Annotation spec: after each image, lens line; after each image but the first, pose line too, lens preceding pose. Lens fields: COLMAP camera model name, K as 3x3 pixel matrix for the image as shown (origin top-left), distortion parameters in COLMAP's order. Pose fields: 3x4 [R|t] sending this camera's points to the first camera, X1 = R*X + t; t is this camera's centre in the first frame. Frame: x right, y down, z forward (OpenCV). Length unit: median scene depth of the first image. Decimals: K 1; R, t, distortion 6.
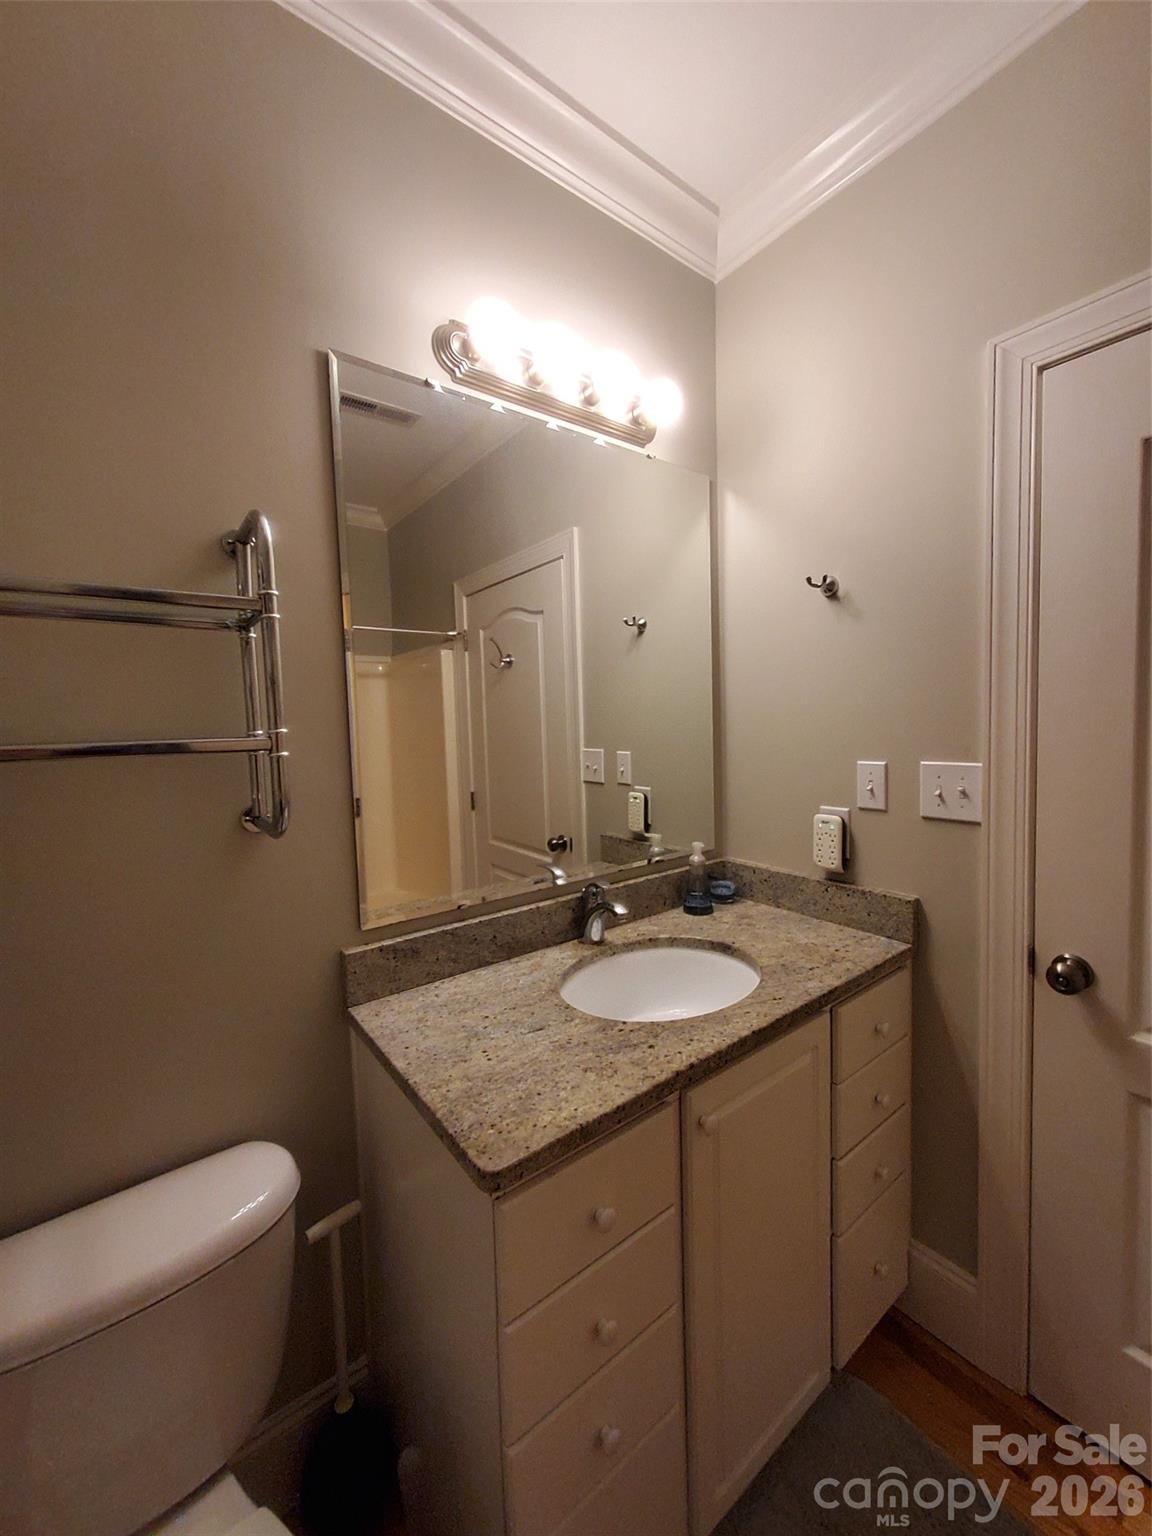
lens RADIAL K [[620.2, 0, 585.7], [0, 620.2, 760.3], [0, 0, 1]] dist [0.024978, 0.000068]
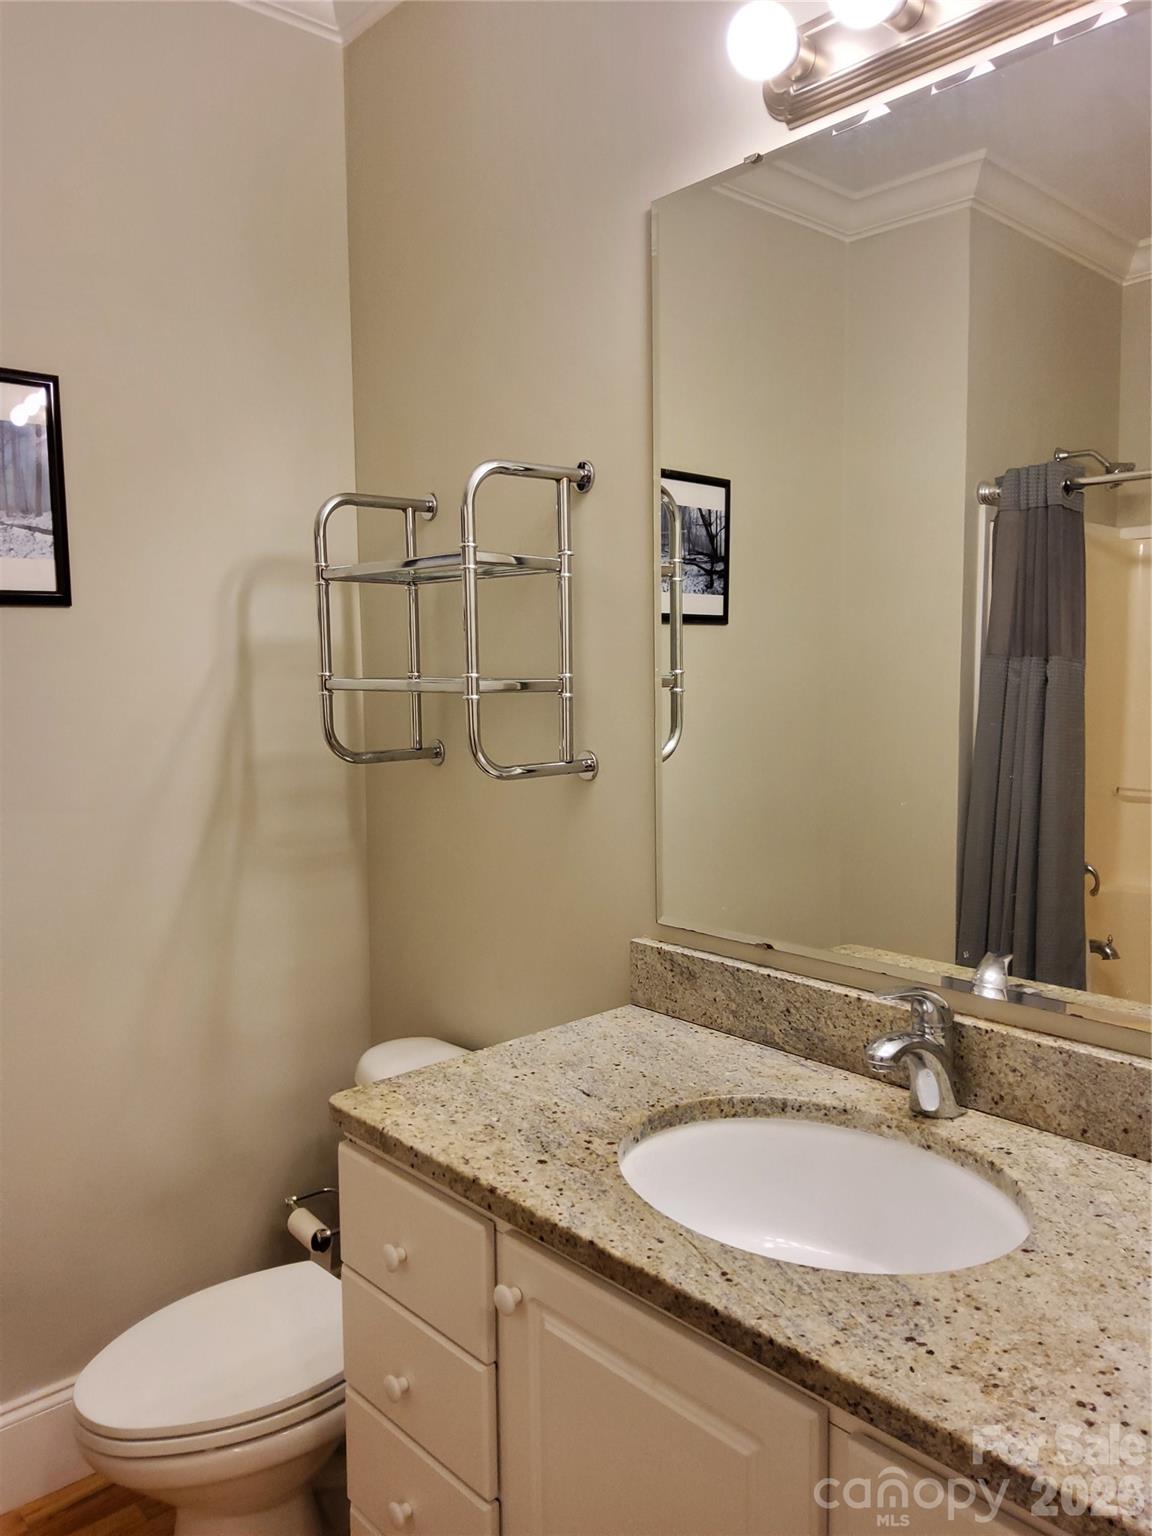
lens RADIAL K [[1153.9, 0, 578.0], [0, 1153.9, 769.6], [0, 0, 1]] dist [0.056601, -0.094666]
pose [[0.061280, 0.120496, -0.990821, 1.092268], [-0.055407, 0.991566, 0.117160, -0.092847], [0.996582, 0.047719, 0.067439, 0.785564]]
